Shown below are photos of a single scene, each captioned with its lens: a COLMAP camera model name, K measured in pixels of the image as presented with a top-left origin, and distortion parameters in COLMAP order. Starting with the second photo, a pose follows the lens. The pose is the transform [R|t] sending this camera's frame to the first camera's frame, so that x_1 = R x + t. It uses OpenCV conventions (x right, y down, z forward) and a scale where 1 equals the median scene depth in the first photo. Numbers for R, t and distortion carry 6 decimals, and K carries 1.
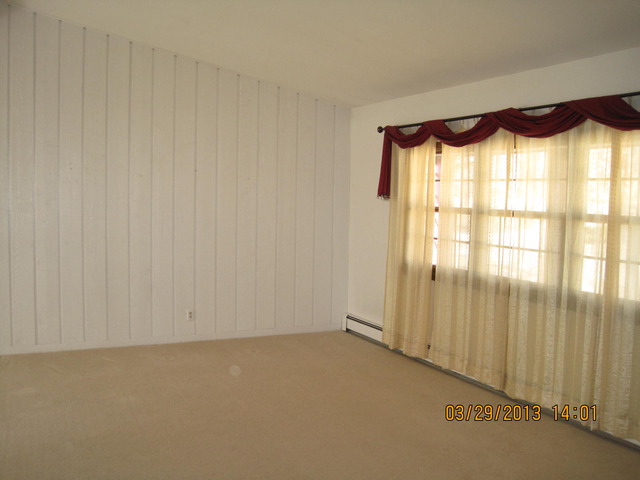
lens RADIAL K [[664.4, 0, 320.0], [0, 664.4, 240.0], [0, 0, 1]] dist [-0.194698, 0.168005]
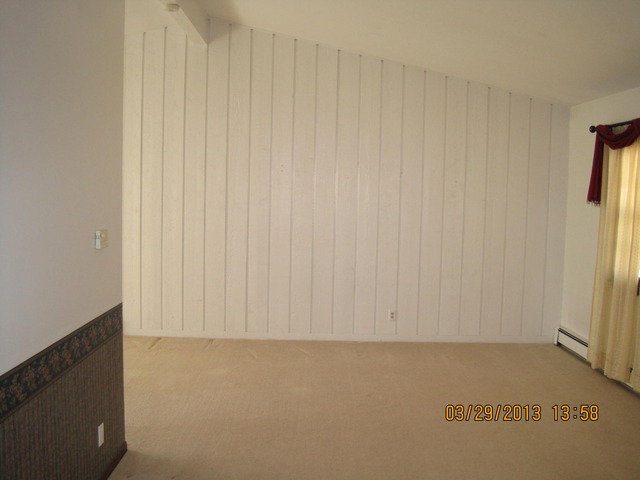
lens RADIAL K [[664.4, 0, 320.0], [0, 664.4, 240.0], [0, 0, 1]] dist [-0.194698, 0.168005]
pose [[0.906725, 0.036263, -0.420160, 0.132338], [-0.037773, 0.999275, 0.004729, -0.002807], [0.420027, 0.011582, 0.907438, 0.029226]]
